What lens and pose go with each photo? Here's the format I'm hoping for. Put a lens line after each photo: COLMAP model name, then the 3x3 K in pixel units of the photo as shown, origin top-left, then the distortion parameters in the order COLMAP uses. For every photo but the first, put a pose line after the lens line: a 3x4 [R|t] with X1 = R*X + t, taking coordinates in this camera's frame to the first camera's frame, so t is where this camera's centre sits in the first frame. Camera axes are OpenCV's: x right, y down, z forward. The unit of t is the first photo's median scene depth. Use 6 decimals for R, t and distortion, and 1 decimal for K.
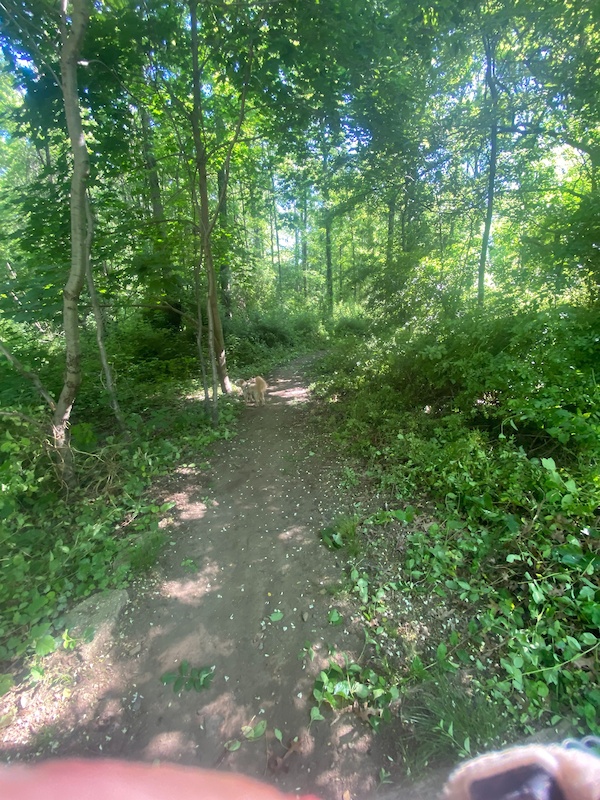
lens RADIAL K [[327.5, 0, 300.0], [0, 327.5, 400.0], [0, 0, 1]] dist [0.023513, -0.019972]
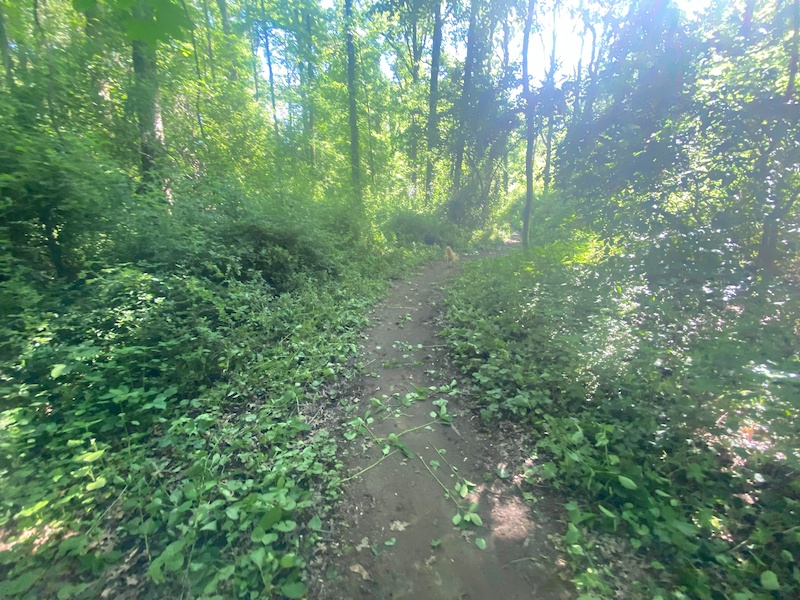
lens RADIAL K [[327.5, 0, 400.0], [0, 327.5, 300.0], [0, 0, 1]] dist [0.023513, -0.019972]
pose [[0.951657, -0.039379, 0.304629, -0.070682], [0.032931, 0.999112, 0.026278, -0.147203], [-0.305393, -0.014975, 0.952108, 0.602507]]
